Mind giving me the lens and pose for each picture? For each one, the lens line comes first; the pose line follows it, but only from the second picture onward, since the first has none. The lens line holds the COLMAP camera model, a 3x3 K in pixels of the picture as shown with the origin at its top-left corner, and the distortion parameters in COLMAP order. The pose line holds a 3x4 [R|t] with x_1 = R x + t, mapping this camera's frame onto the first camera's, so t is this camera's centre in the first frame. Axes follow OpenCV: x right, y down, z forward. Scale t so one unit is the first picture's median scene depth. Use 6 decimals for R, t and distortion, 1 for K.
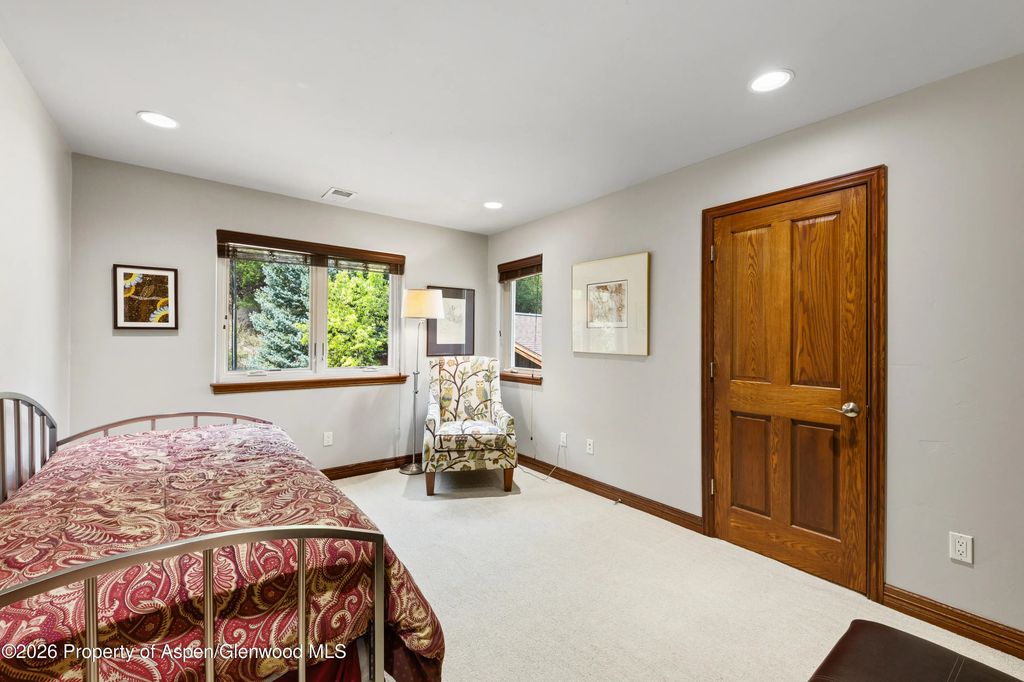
lens RADIAL K [[428.9, 0, 508.6], [0, 428.9, 336.5], [0, 0, 1]] dist [0.000501, 0.000180]
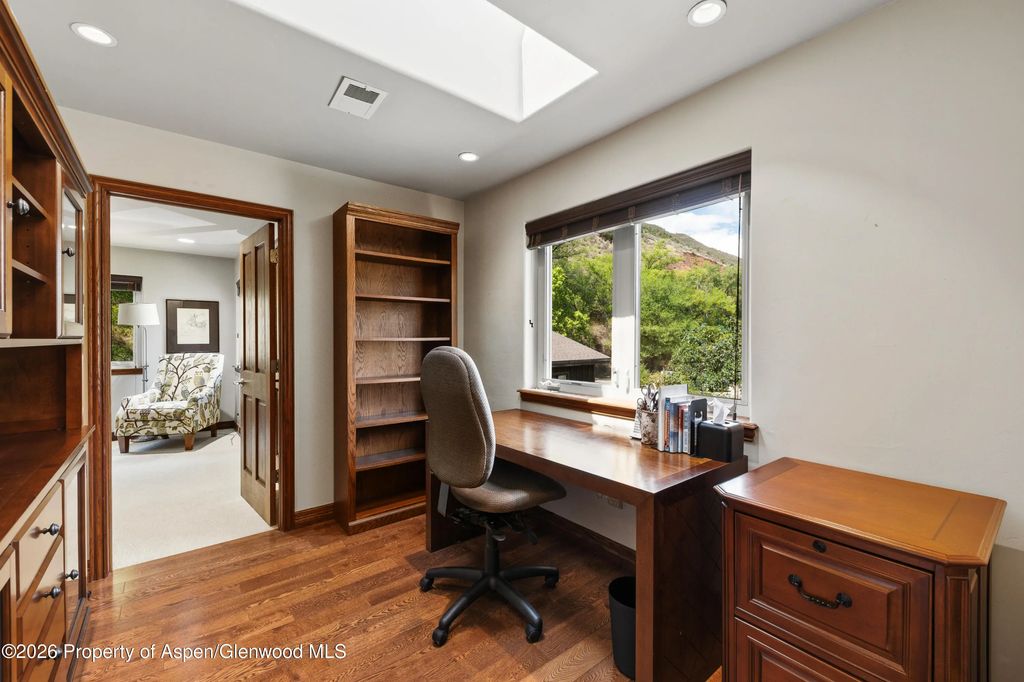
lens RADIAL K [[428.9, 0, 513.9], [0, 428.9, 337.4], [0, 0, 1]] dist [0.000501, 0.000180]
pose [[0.999614, -0.005216, 0.027293, 1.021188], [0.005095, 0.999977, 0.004506, -0.003424], [-0.027316, -0.004366, 0.999617, -0.411741]]
